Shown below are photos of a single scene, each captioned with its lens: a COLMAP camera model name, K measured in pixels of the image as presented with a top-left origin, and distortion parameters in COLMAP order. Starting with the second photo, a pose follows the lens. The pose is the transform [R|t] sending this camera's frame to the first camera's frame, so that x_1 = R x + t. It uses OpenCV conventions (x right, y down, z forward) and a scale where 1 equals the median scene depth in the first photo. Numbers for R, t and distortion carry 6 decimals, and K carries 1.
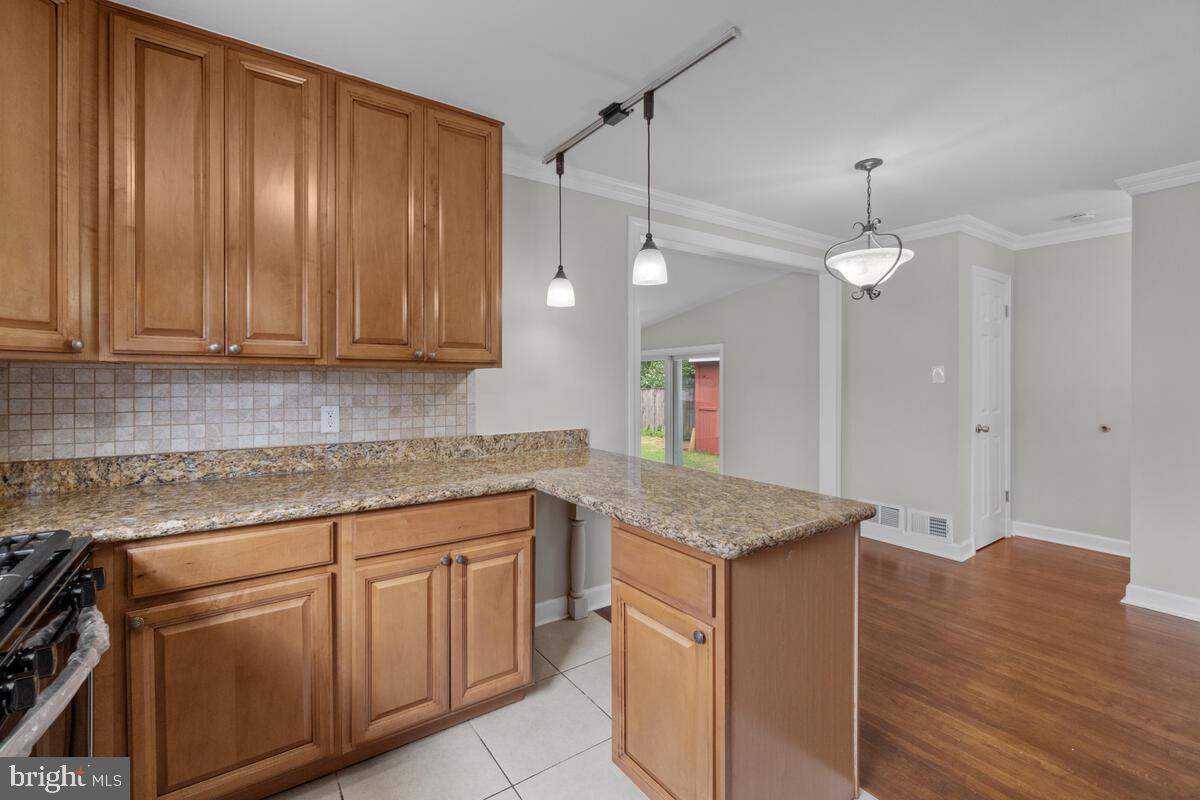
lens RADIAL K [[523.9, 0, 589.6], [0, 523.9, 384.0], [0, 0, 1]] dist [-0.002089, -0.000044]
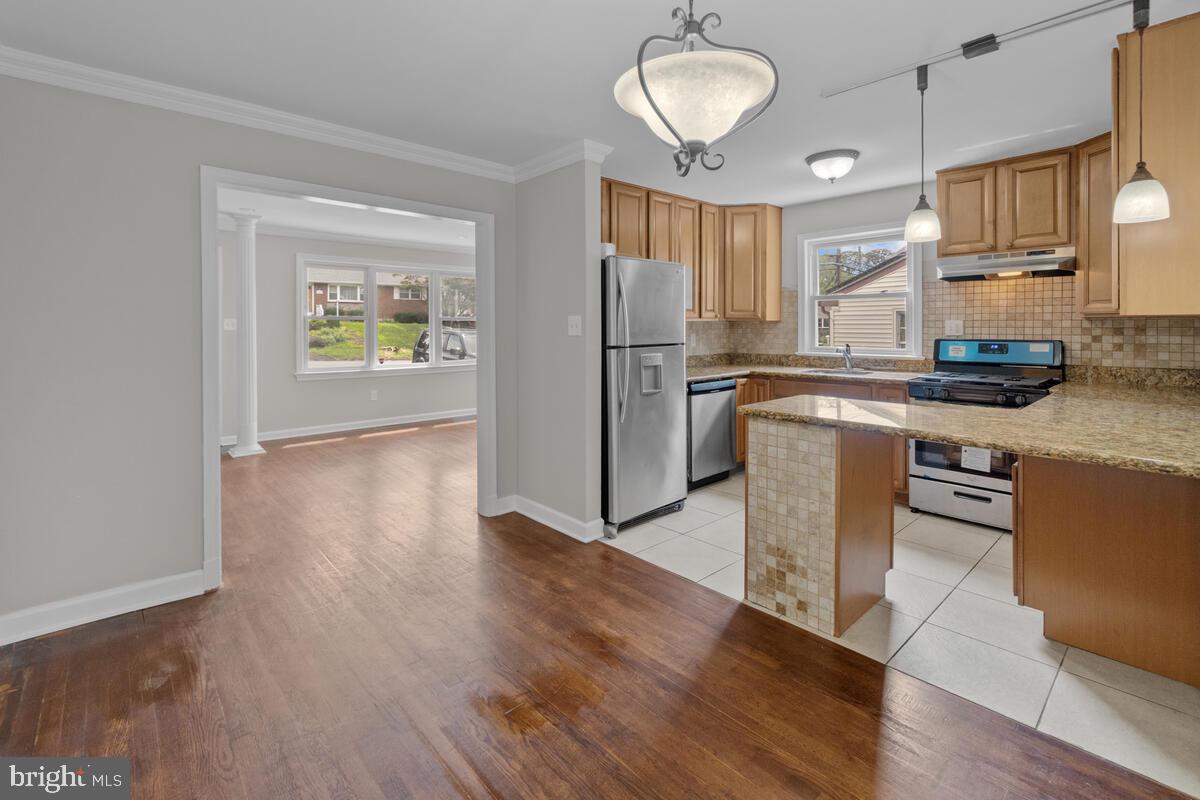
lens RADIAL K [[543.5, 0, 604.1], [0, 543.5, 326.3], [0, 0, 1]] dist [-0.004041, 0.000681]
pose [[-0.989409, 0.002198, -0.145141, 0.929842], [0.000400, 0.999923, 0.012417, -0.025430], [0.145157, 0.012227, -0.989333, 2.014656]]
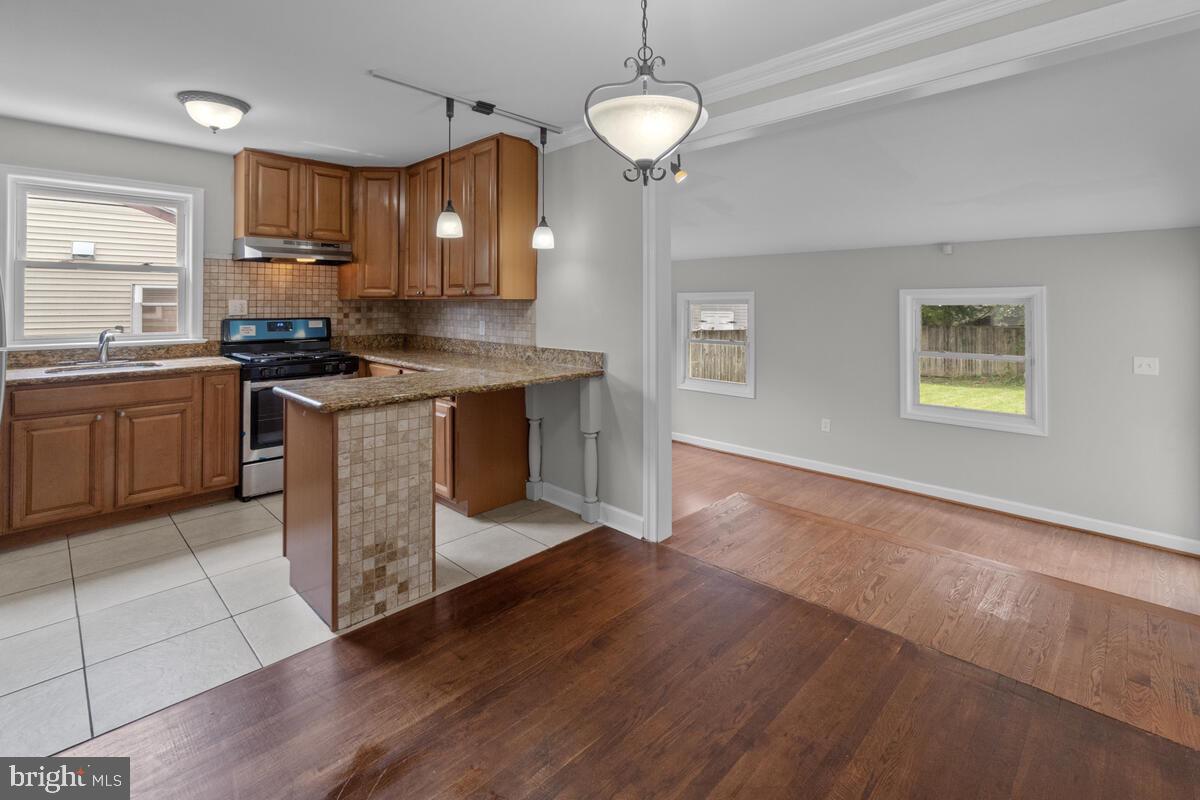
lens RADIAL K [[544.9, 0, 589.4], [0, 544.9, 299.6], [0, 0, 1]] dist [-0.001807, 0.000410]
pose [[0.188208, -0.009870, -0.982080, 1.567089], [-0.012135, 0.999850, -0.012375, -0.013782], [0.982054, 0.014247, 0.188060, 1.089102]]
